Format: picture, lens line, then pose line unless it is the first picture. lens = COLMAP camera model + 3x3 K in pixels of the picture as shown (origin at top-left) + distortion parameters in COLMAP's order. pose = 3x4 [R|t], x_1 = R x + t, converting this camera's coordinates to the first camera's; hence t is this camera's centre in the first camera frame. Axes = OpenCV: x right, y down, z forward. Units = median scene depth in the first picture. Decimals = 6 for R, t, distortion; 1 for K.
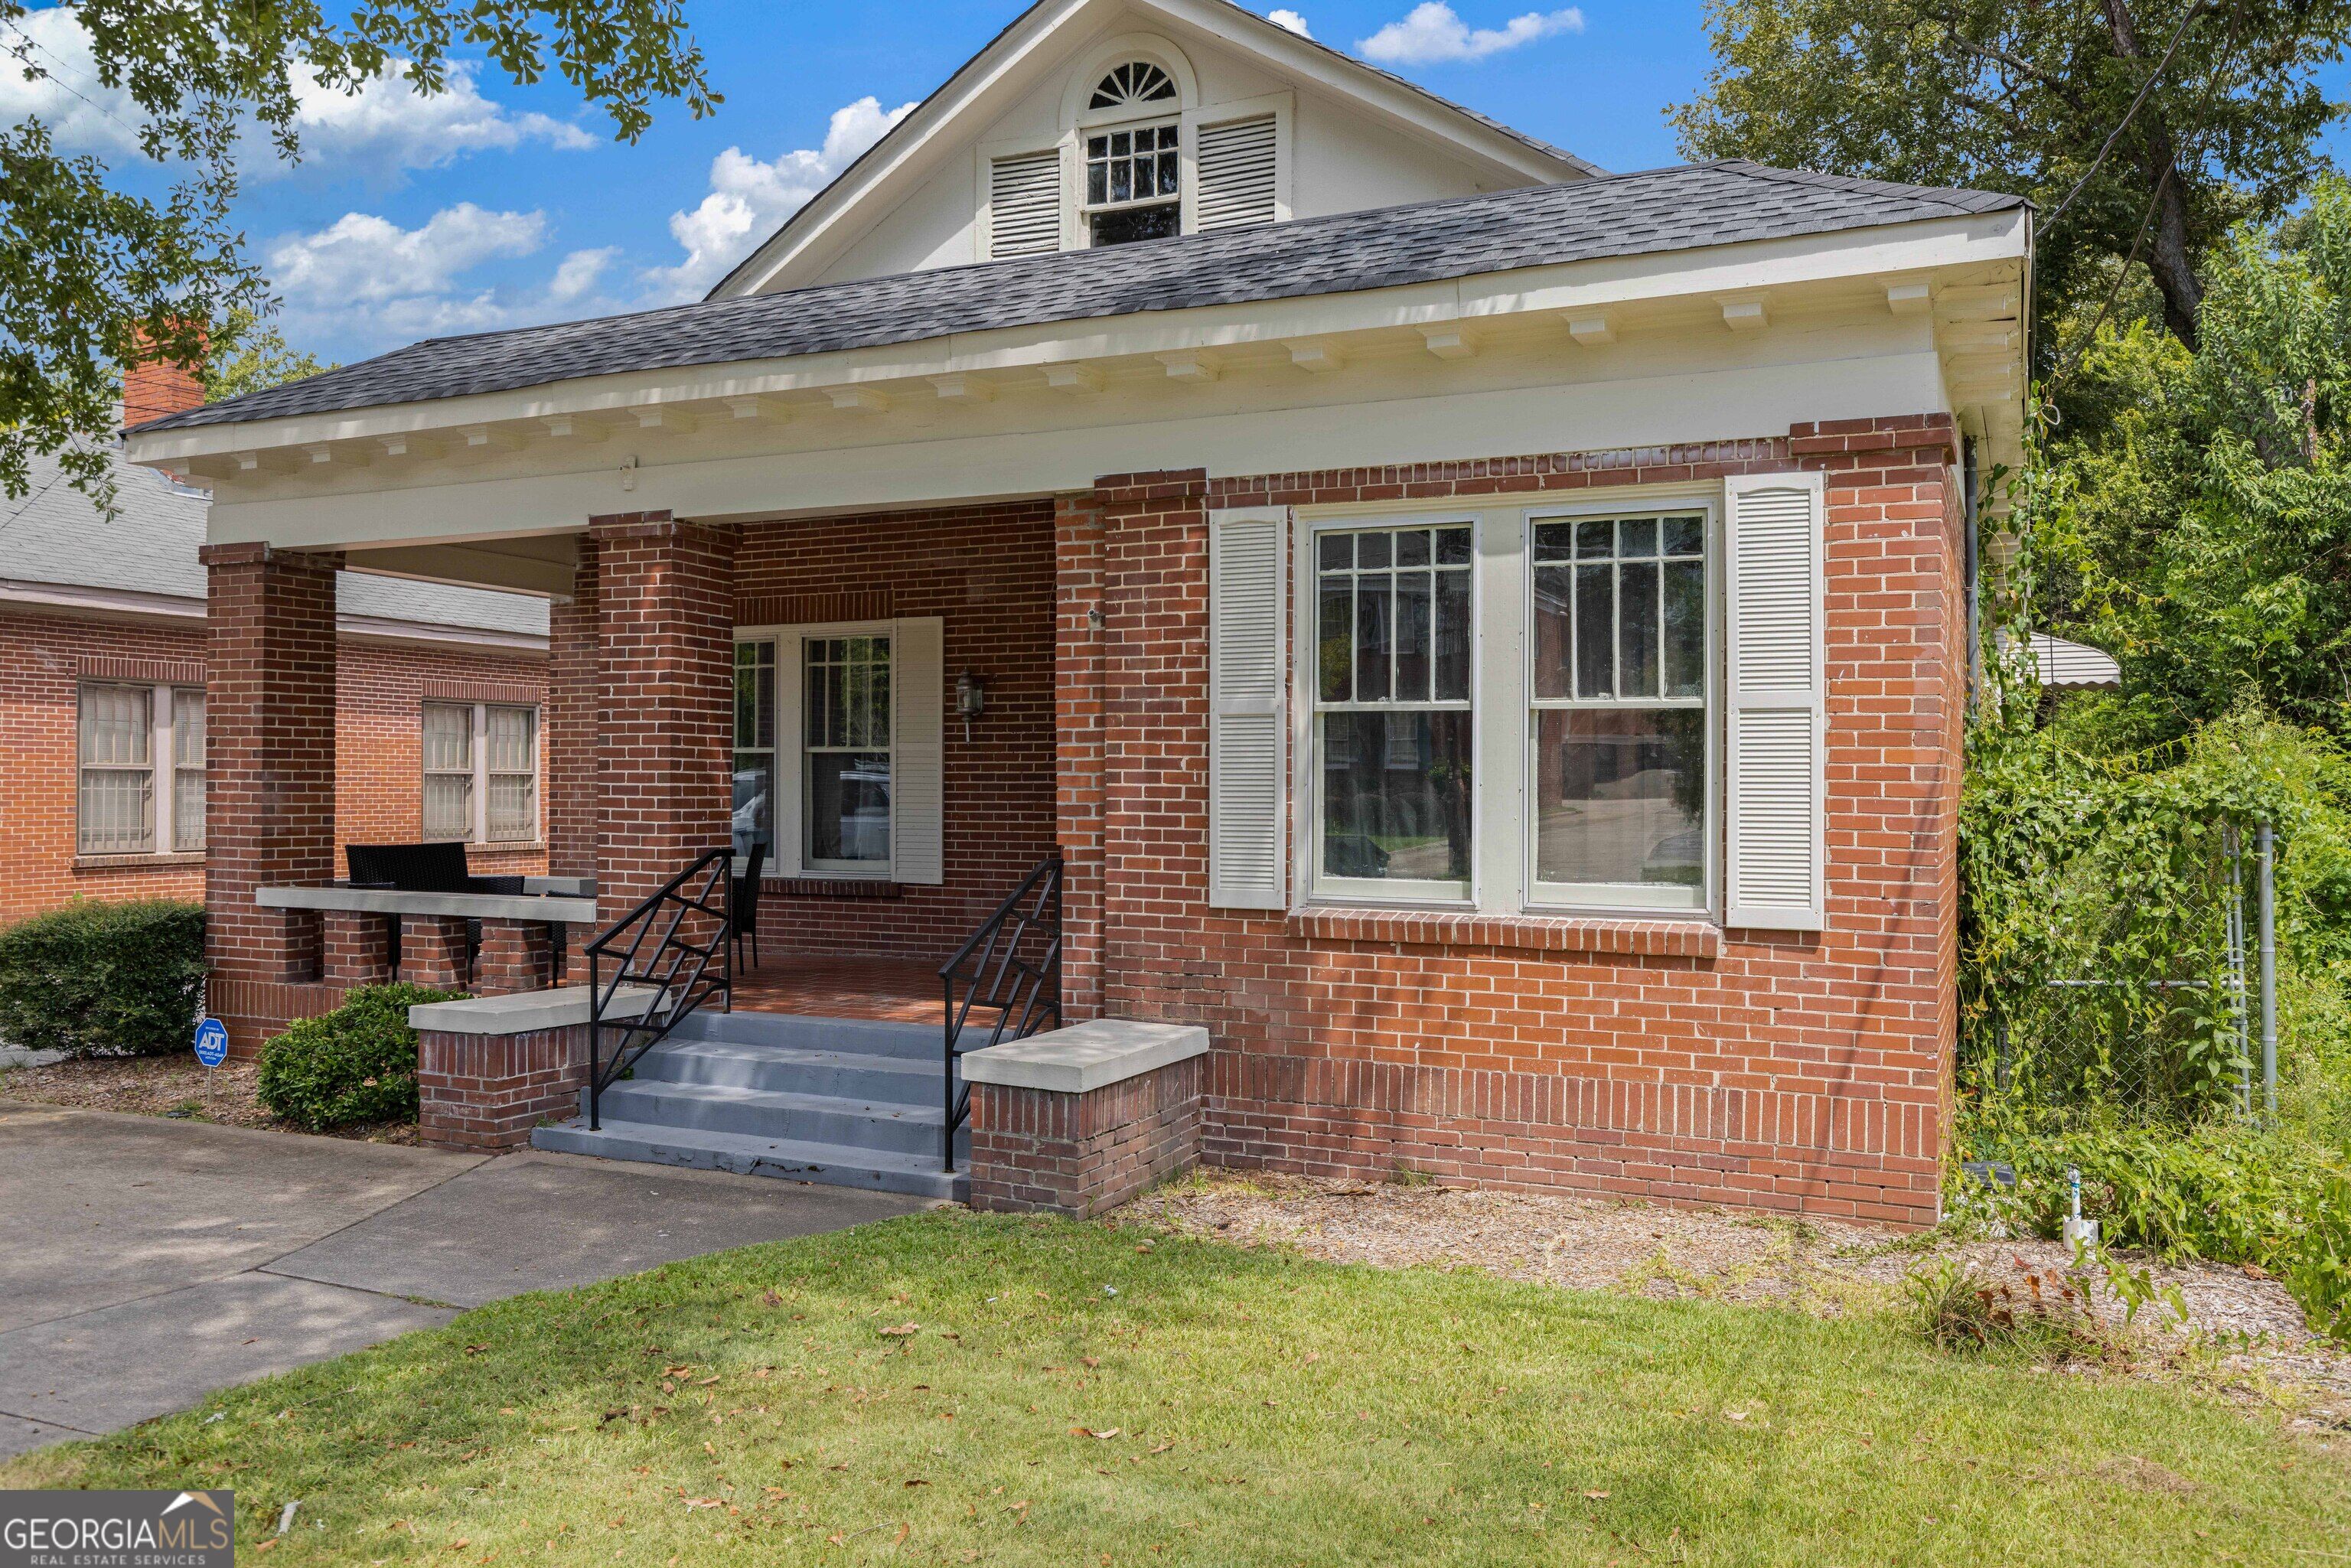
lens RADIAL K [[1780.4, 0, 1218.2], [0, 1780.4, 775.1], [0, 0, 1]] dist [0.003575, -0.000686]
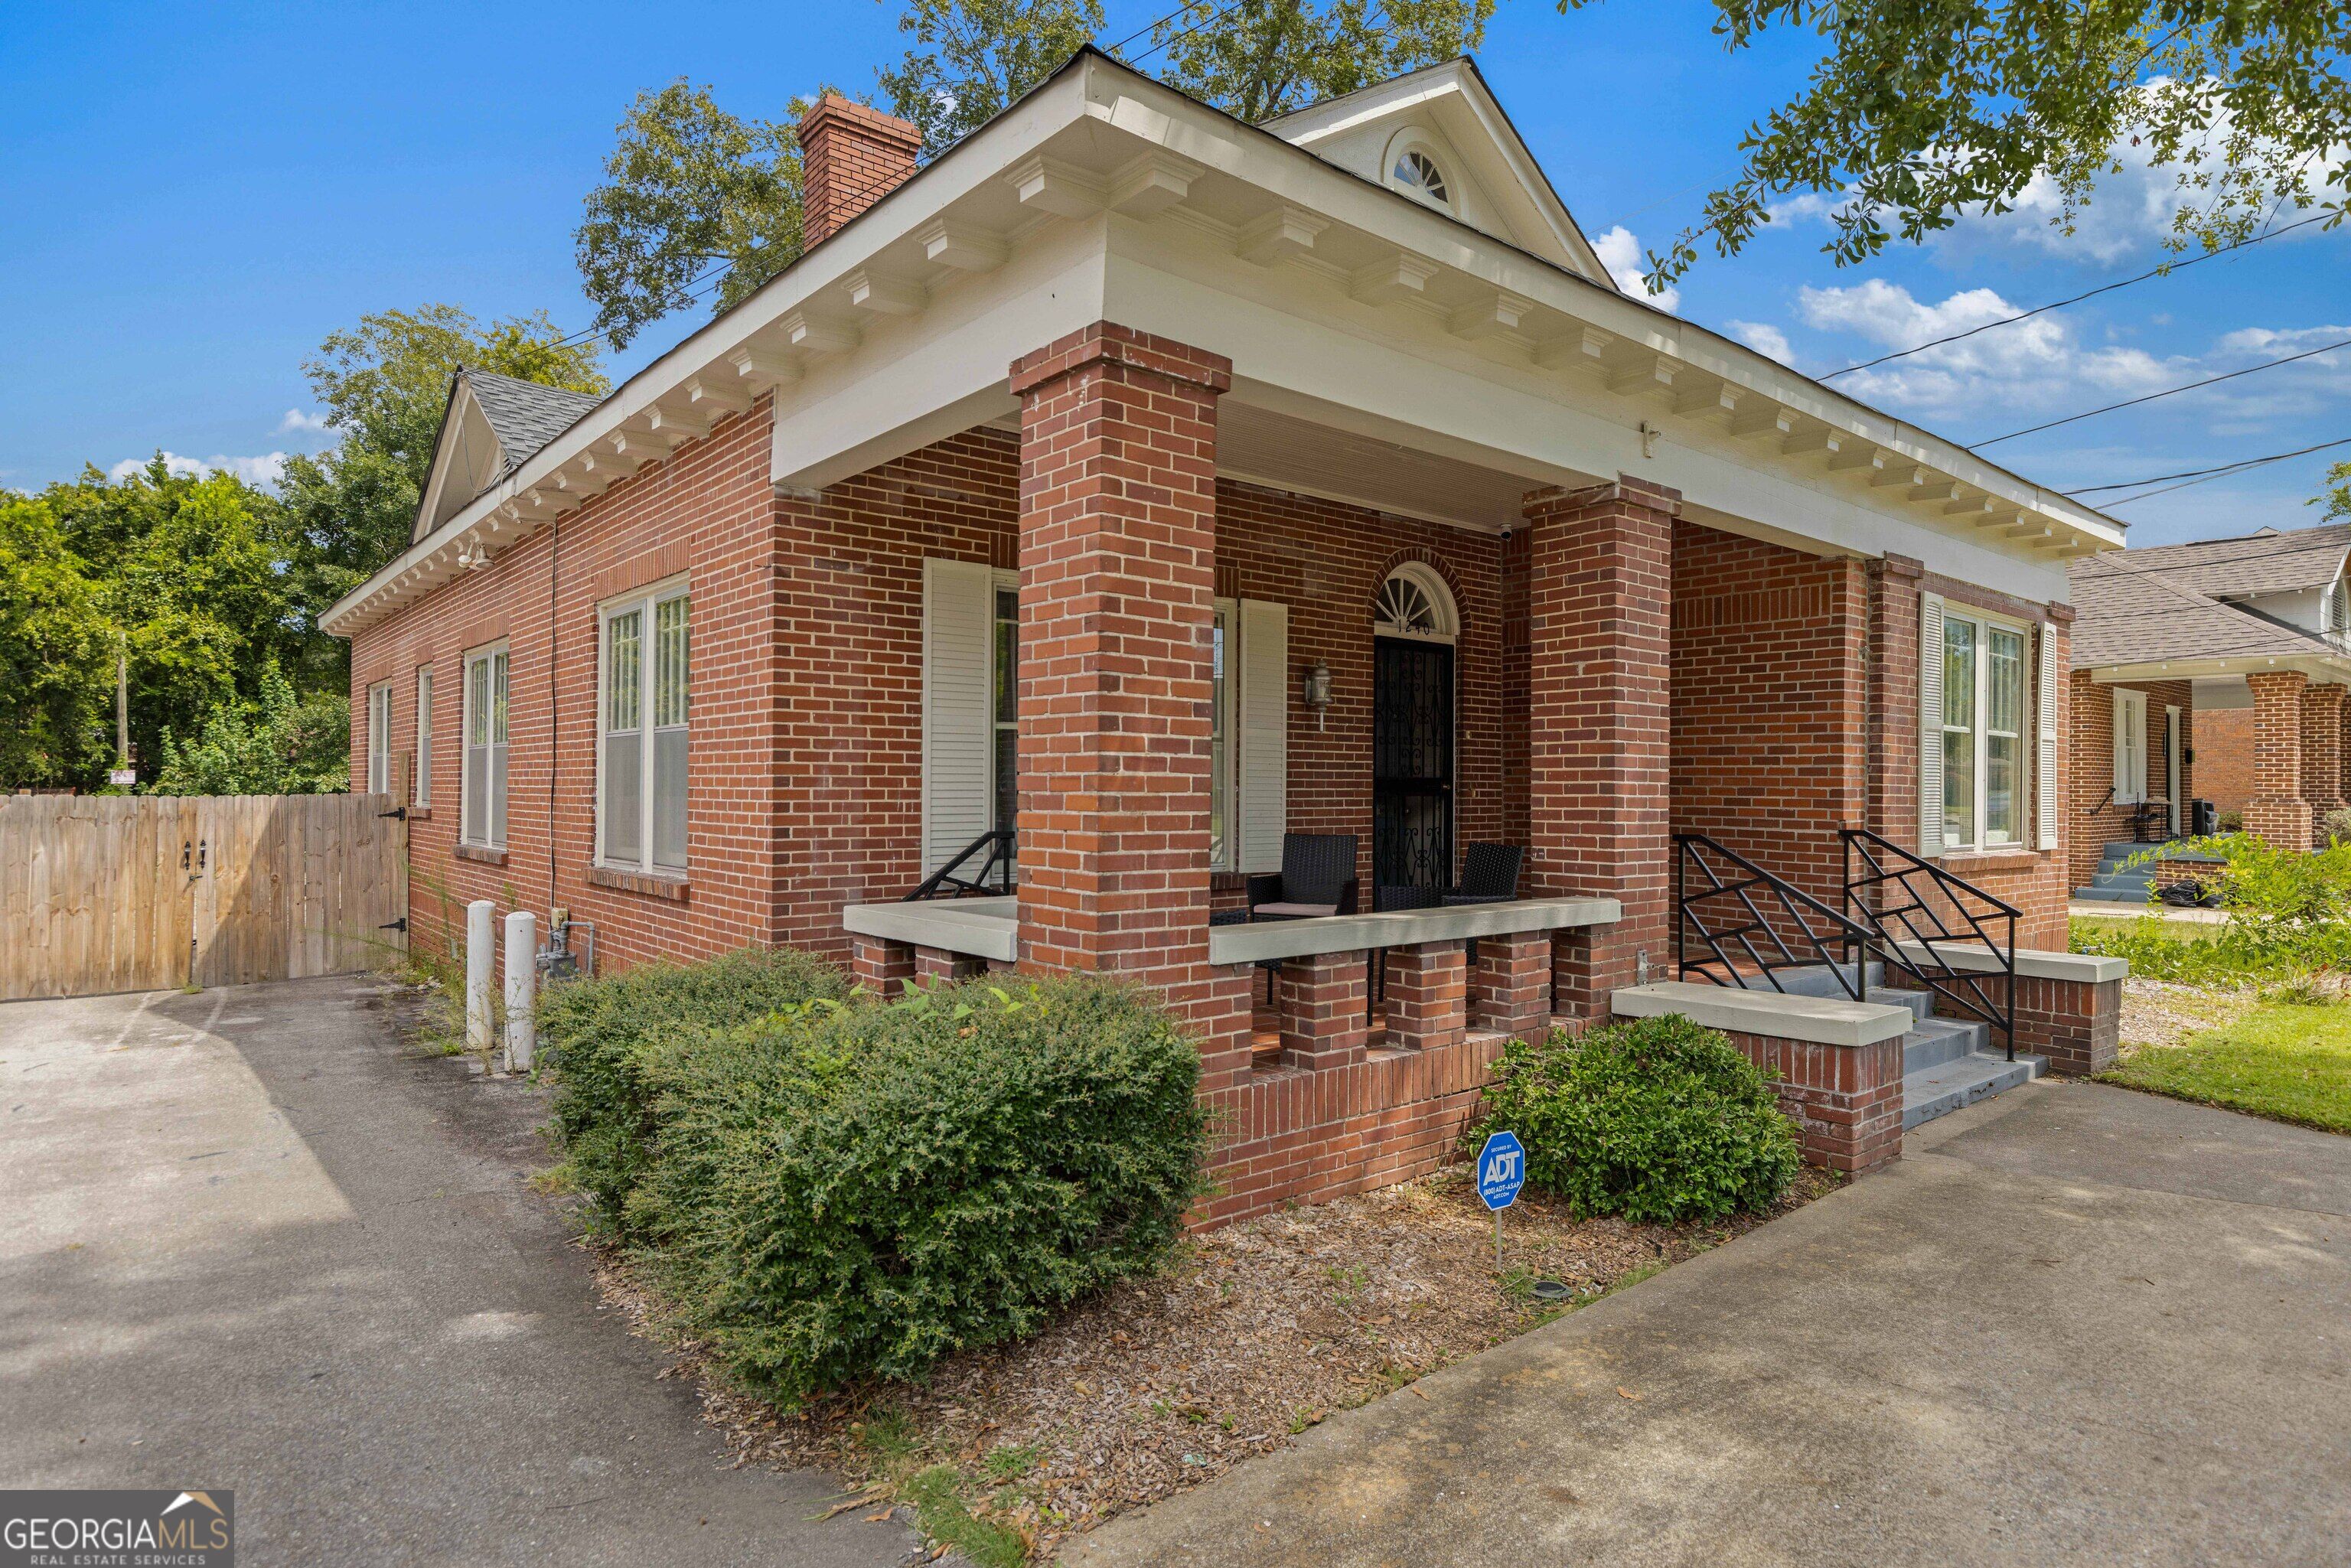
lens RADIAL K [[1288.7, 0, 1205.7], [0, 1288.7, 776.5], [0, 0, 1]] dist [0.001649, -0.000475]
pose [[0.423766, 0.006696, 0.905747, -1.212856], [-0.009837, 0.999948, -0.002790, 0.014993], [-0.905718, -0.007727, 0.423809, 1.068475]]
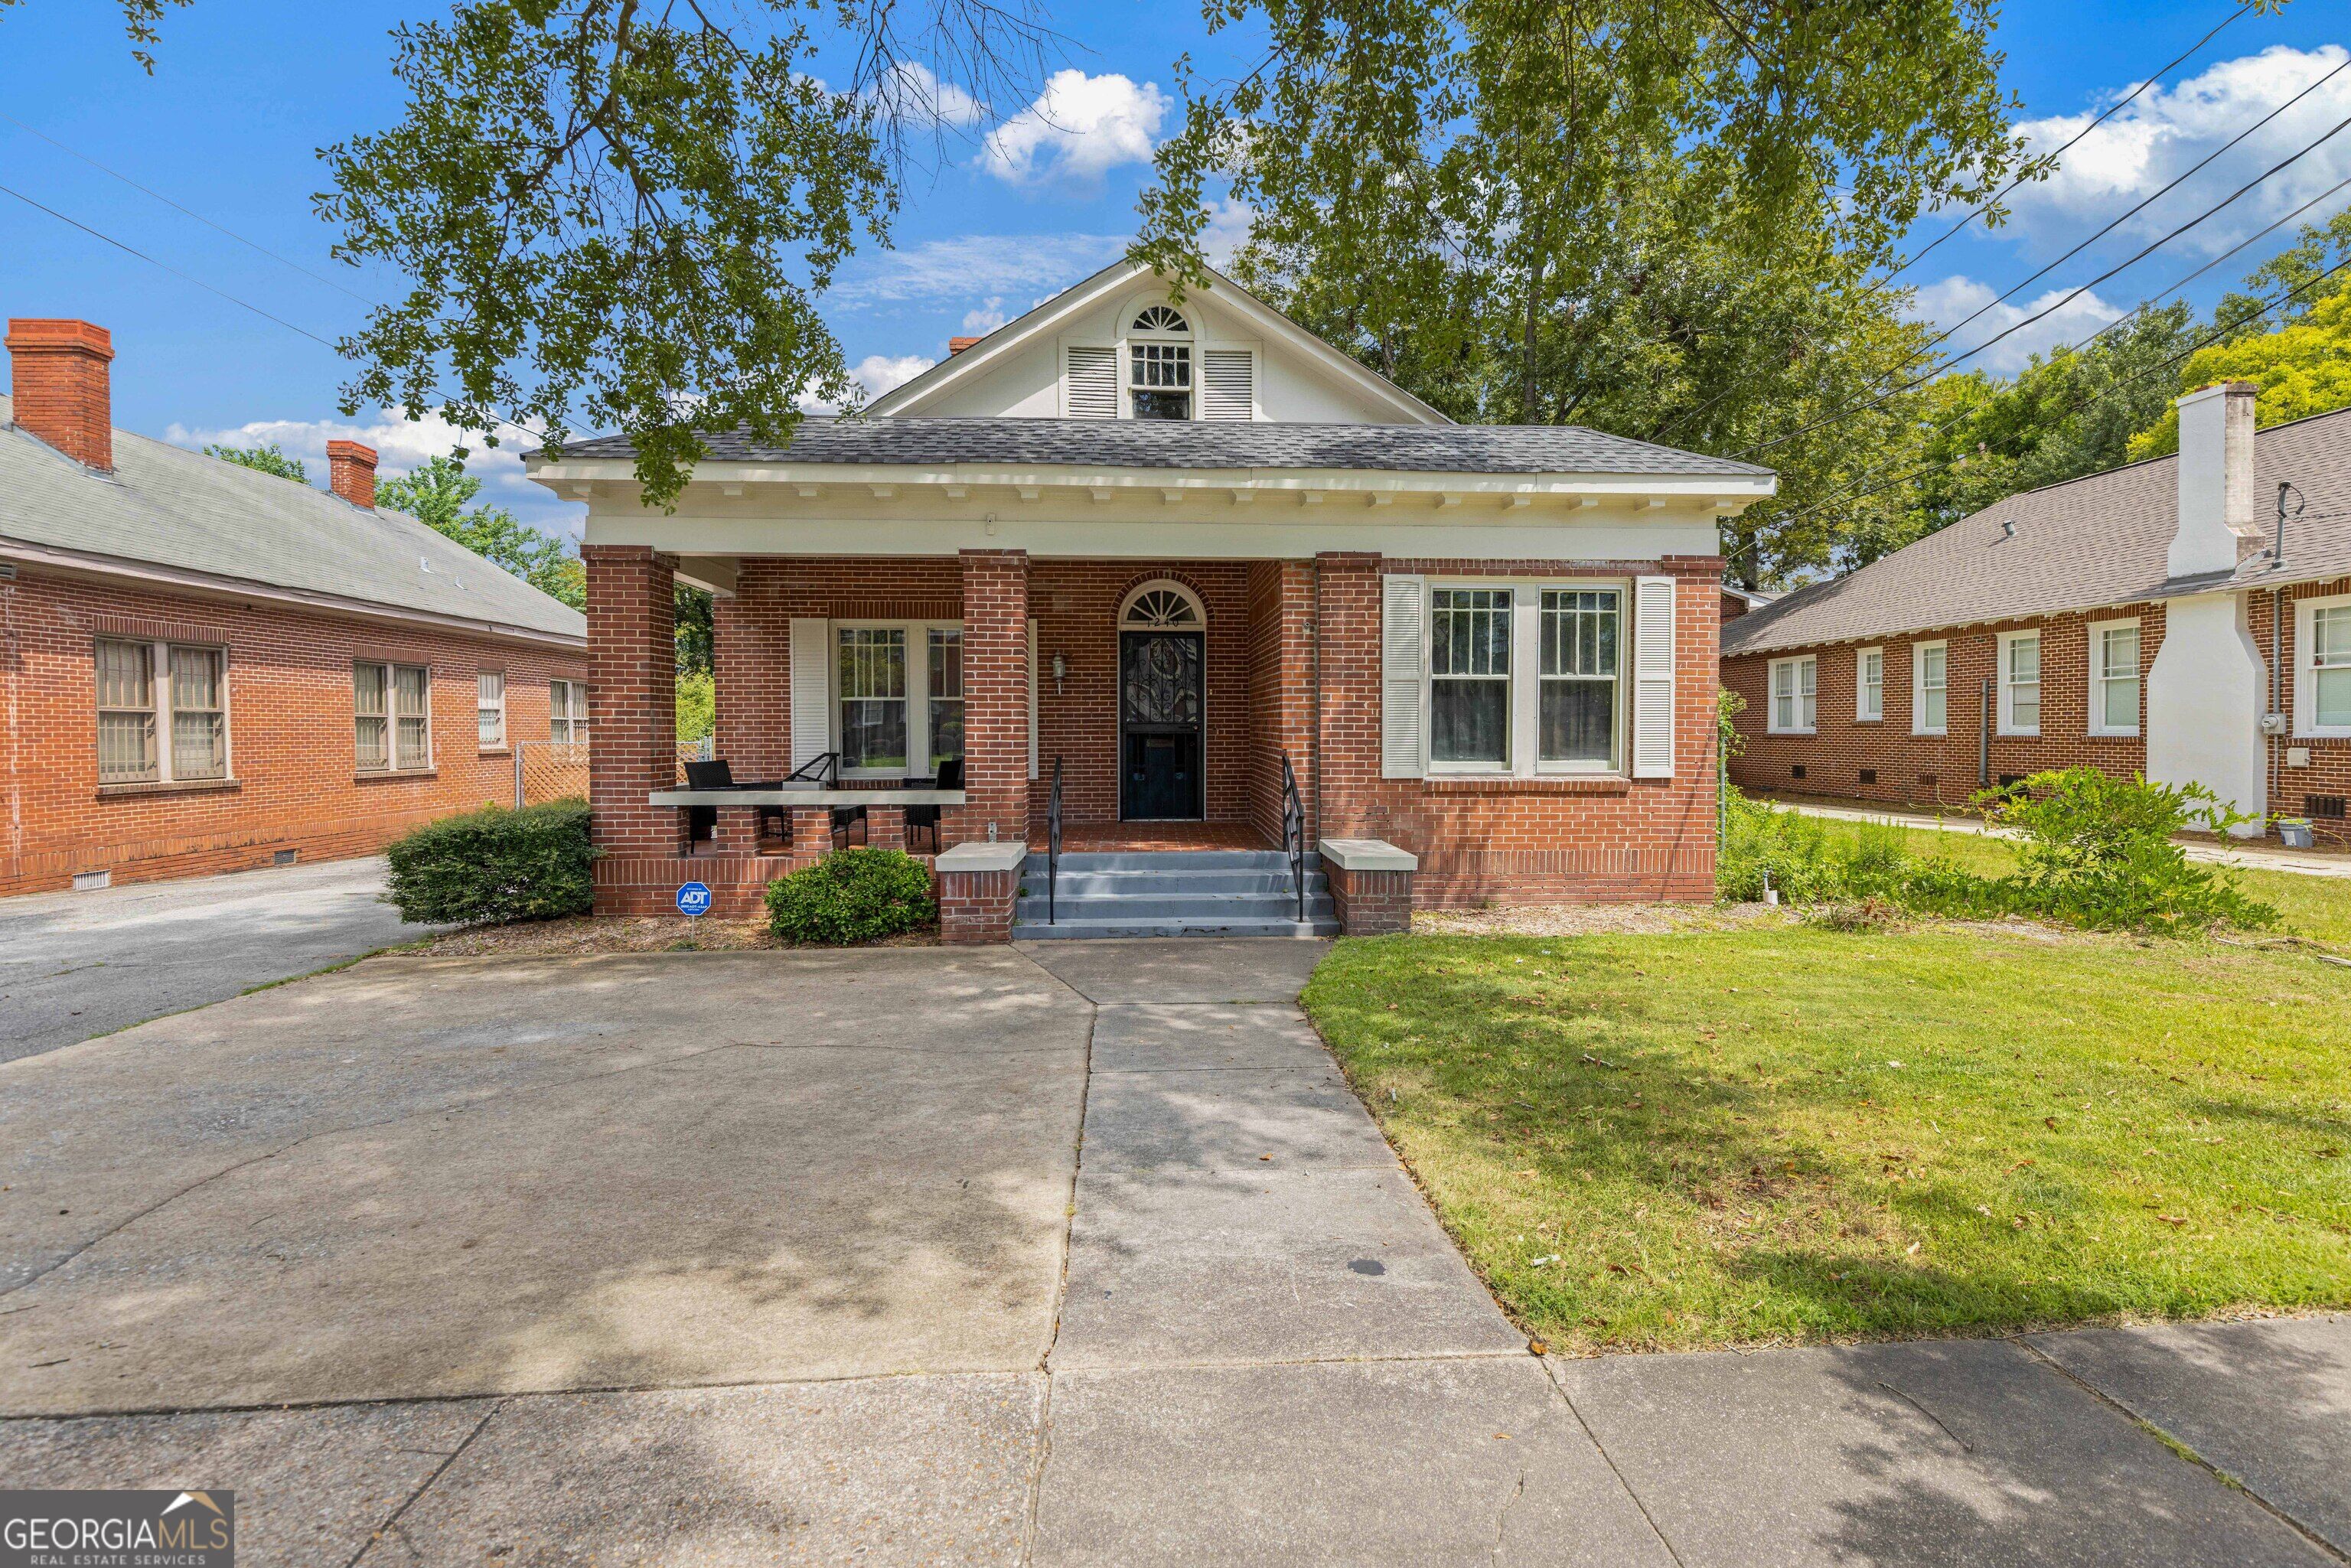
lens RADIAL K [[1066.6, 0, 1197.8], [0, 1066.6, 755.4], [0, 0, 1]] dist [0.009144, -0.000326]
pose [[0.879631, -0.017800, 0.475323, -0.728260], [0.003236, 0.999500, 0.031440, 0.011146], [-0.475645, -0.026118, 0.879249, 0.066749]]
